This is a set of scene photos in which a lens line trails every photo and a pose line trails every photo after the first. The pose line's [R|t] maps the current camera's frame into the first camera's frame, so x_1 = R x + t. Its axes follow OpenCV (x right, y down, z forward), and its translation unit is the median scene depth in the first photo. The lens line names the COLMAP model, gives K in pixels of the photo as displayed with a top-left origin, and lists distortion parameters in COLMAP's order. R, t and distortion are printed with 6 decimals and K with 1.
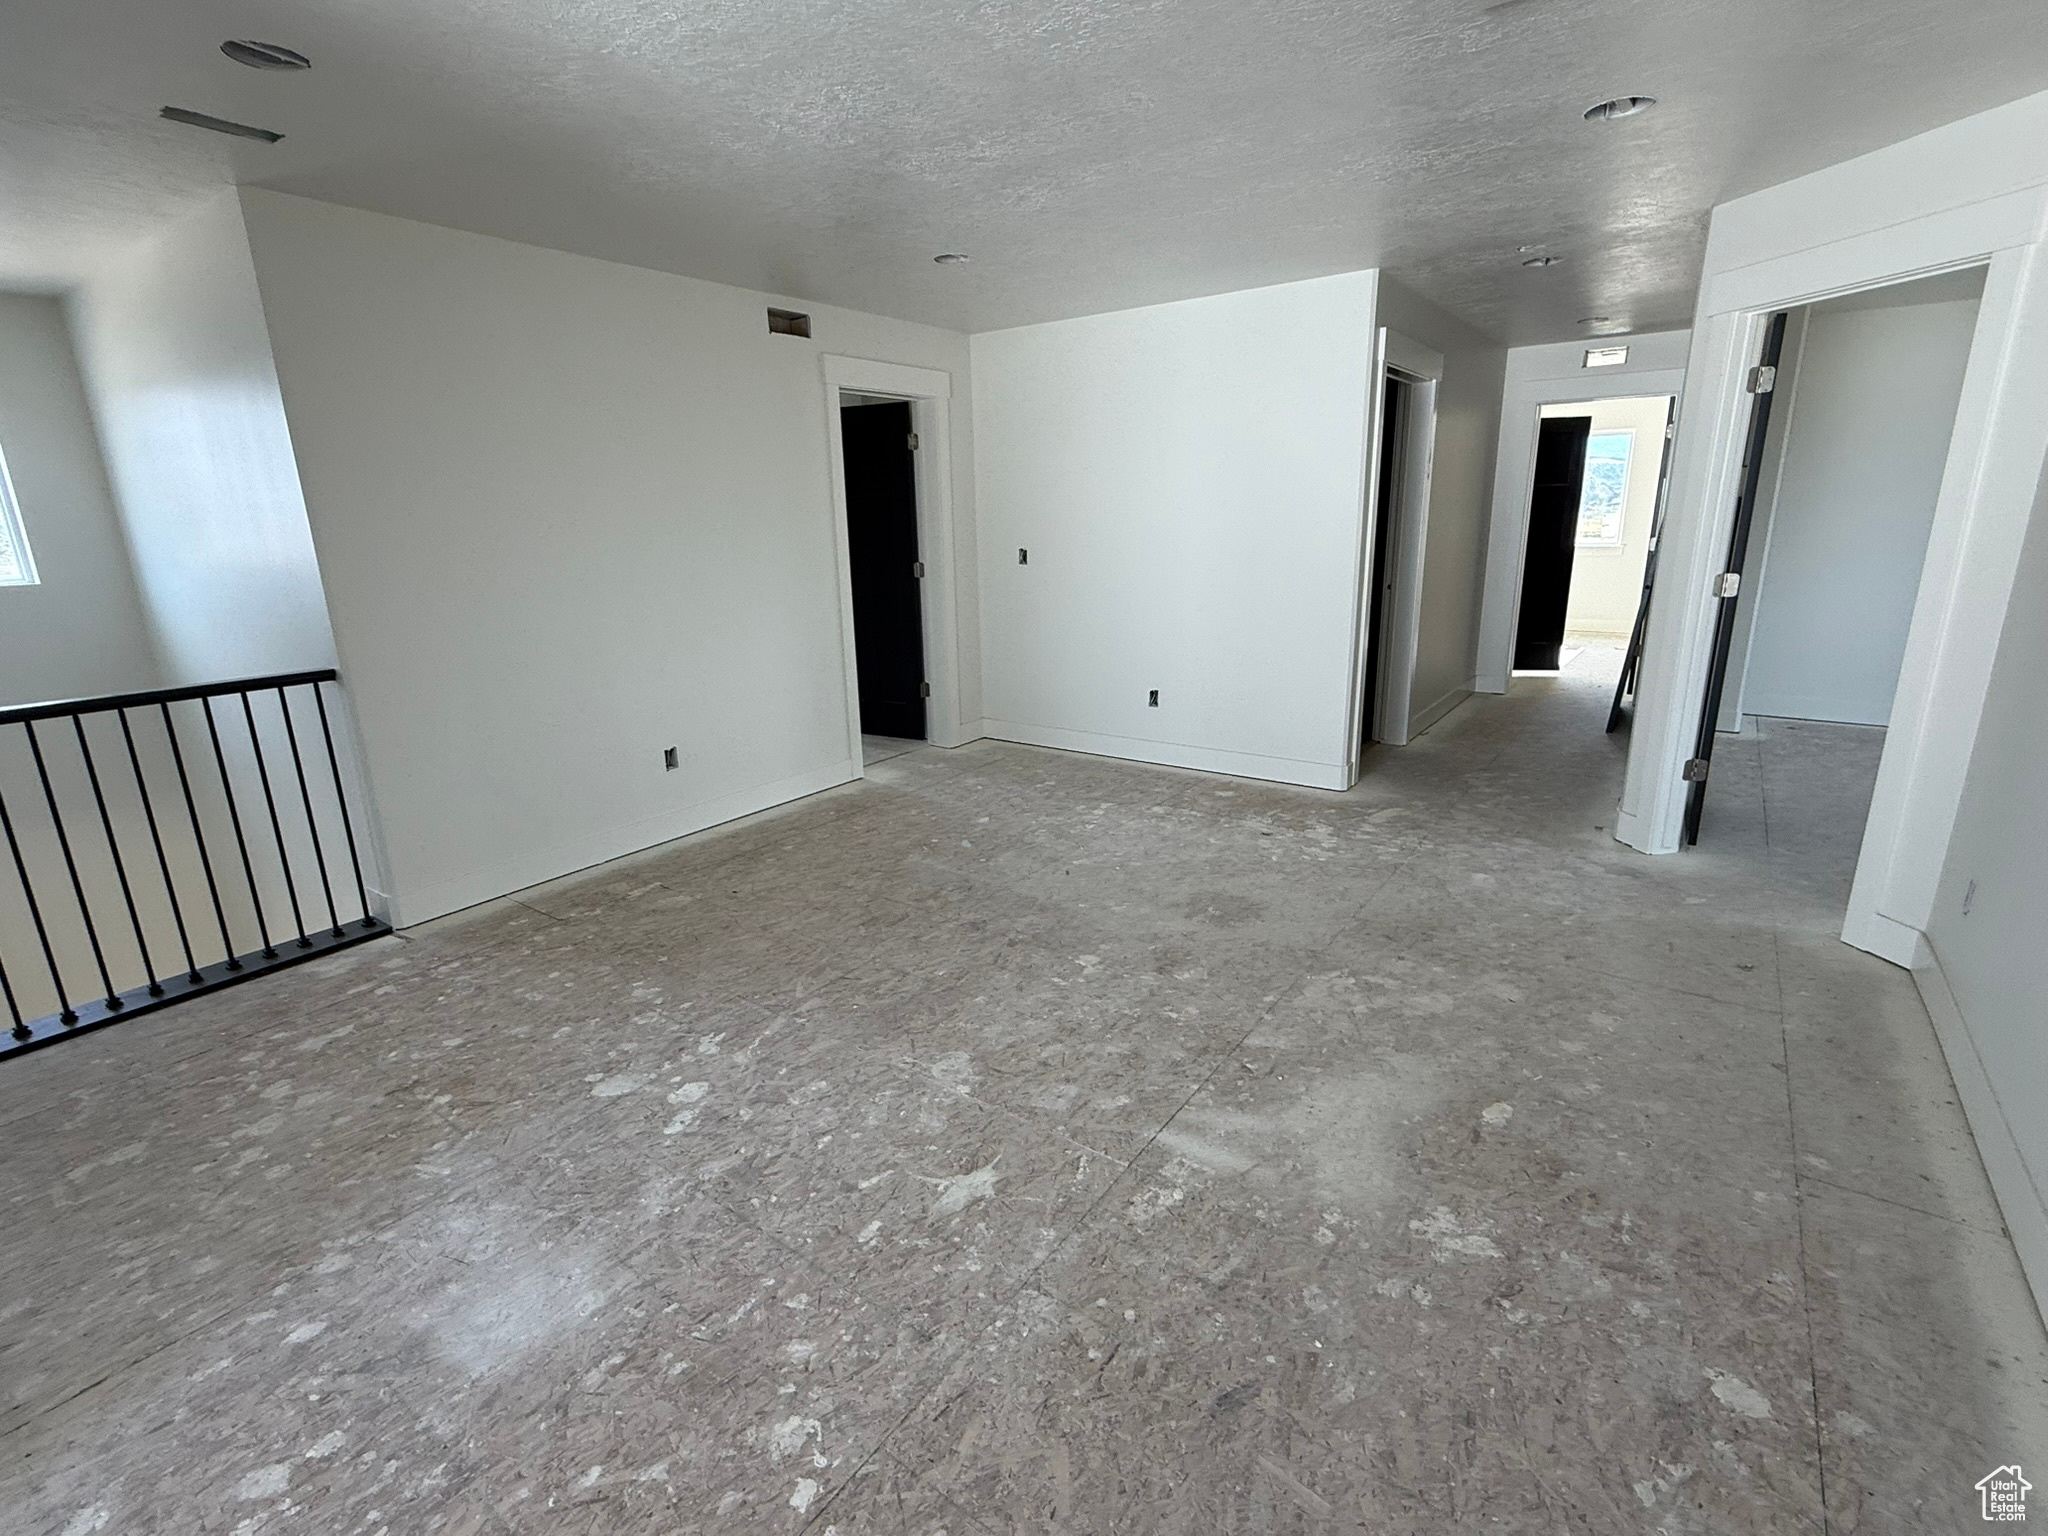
lens RADIAL K [[949.7, 0, 1027.8], [0, 949.7, 763.1], [0, 0, 1]] dist [0.003547, -0.000993]
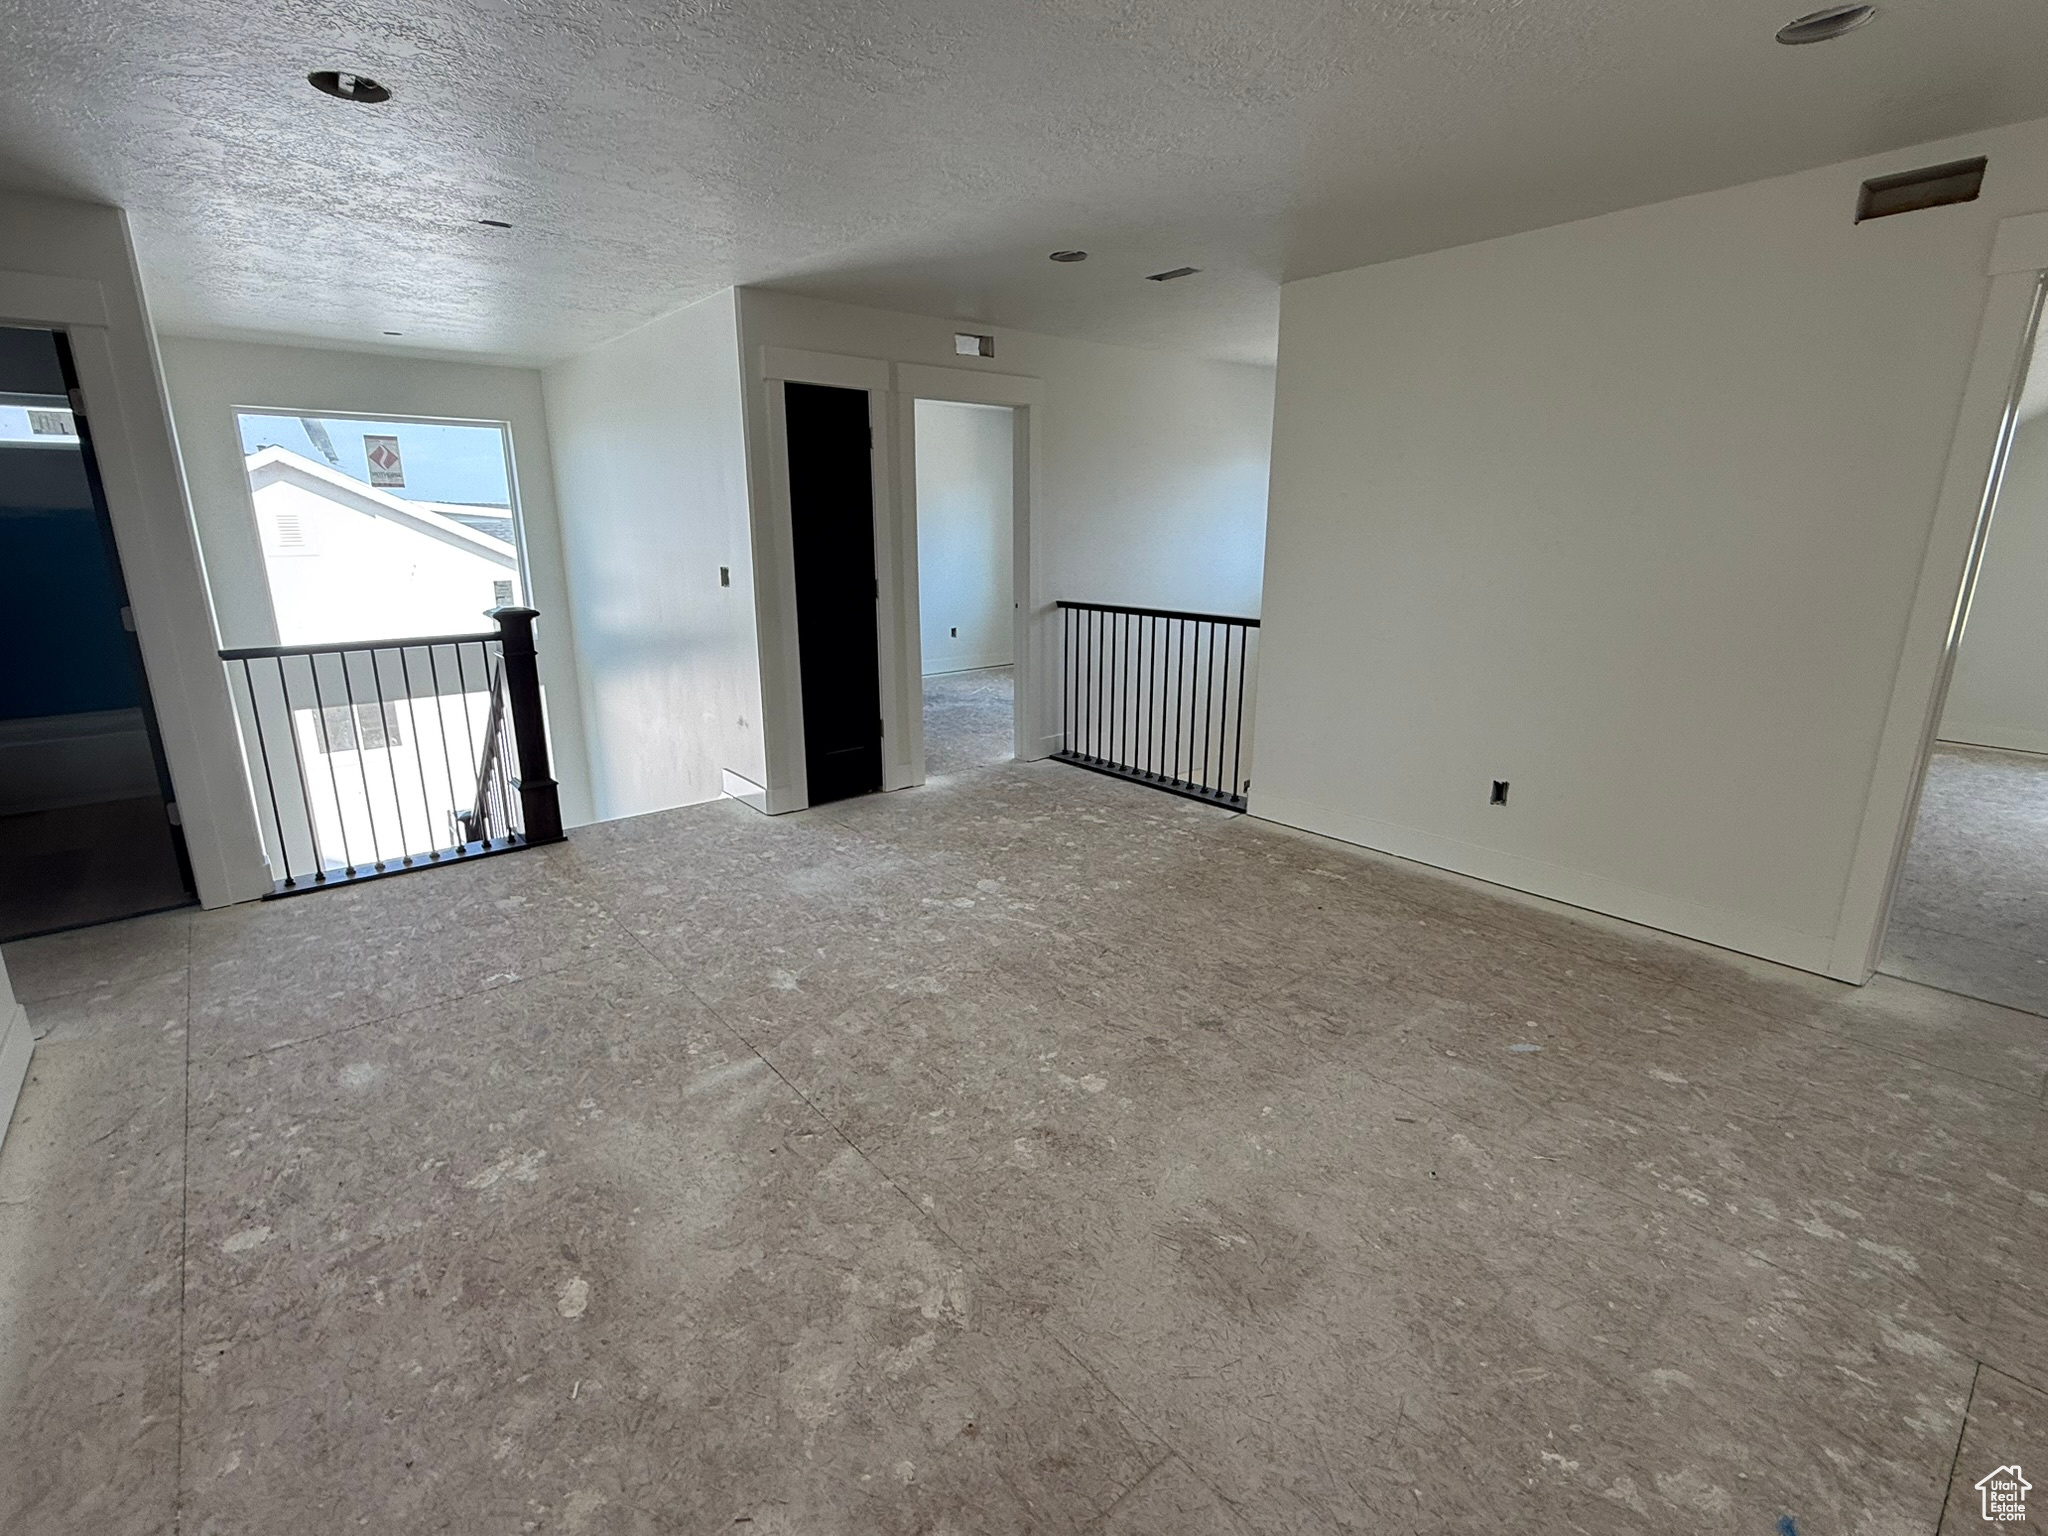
lens RADIAL K [[949.7, 0, 1013.3], [0, 949.7, 766.0], [0, 0, 1]] dist [0.003547, -0.000993]
pose [[-0.251720, 0.266559, -0.930367, 0.826426], [-0.245554, 0.912273, 0.327812, -0.309309], [0.936130, 0.310972, -0.164182, 1.082179]]
